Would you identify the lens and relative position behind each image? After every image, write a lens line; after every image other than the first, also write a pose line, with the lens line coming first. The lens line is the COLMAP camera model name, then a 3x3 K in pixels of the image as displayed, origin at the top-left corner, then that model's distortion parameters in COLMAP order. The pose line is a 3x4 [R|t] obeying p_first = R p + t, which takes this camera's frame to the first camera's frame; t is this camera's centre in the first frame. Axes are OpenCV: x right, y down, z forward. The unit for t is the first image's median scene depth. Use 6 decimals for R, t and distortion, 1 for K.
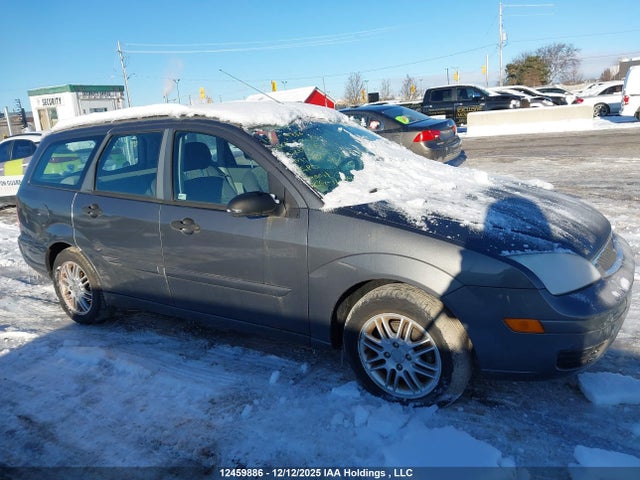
lens RADIAL K [[515.7, 0, 334.1], [0, 515.7, 238.0], [0, 0, 1]] dist [0.008018, -0.012069]
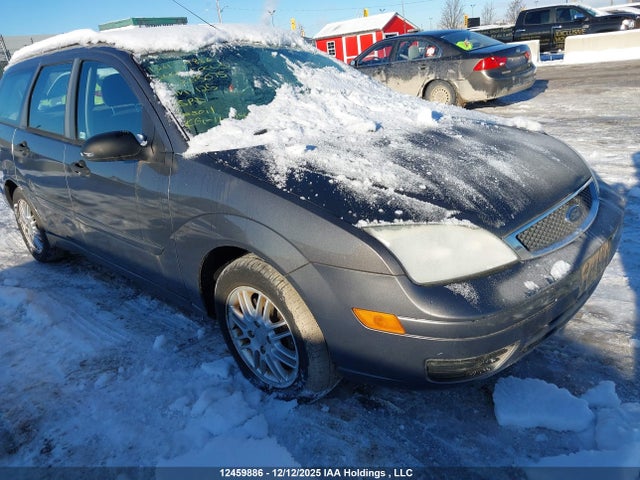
lens RADIAL K [[500.2, 0, 320.0], [0, 500.2, 240.0], [0, 0, 1]] dist [0.006927, -0.003318]
pose [[0.978691, 0.053010, -0.198376, 0.281944], [-0.025423, 0.989951, 0.139108, -0.029932], [0.203757, -0.131100, 0.970204, 0.200897]]
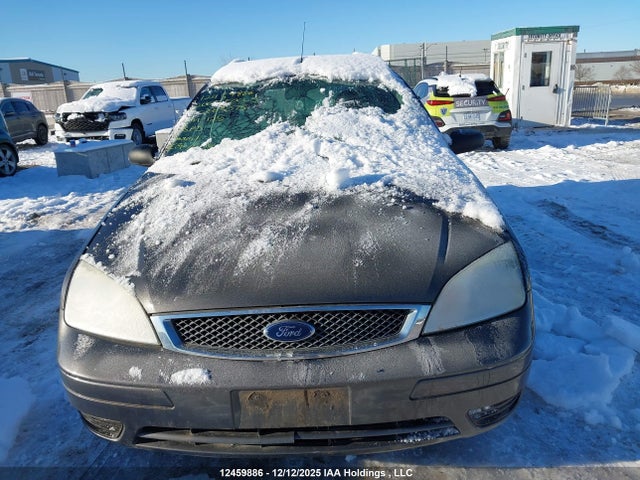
lens RADIAL K [[500.2, 0, 320.0], [0, 500.2, 240.0], [0, 0, 1]] dist [0.006927, -0.003318]
pose [[0.512591, 0.292595, -0.807241, 0.801493], [-0.193215, 0.955341, 0.223586, -0.170880], [0.836611, 0.041363, 0.546233, 0.597930]]
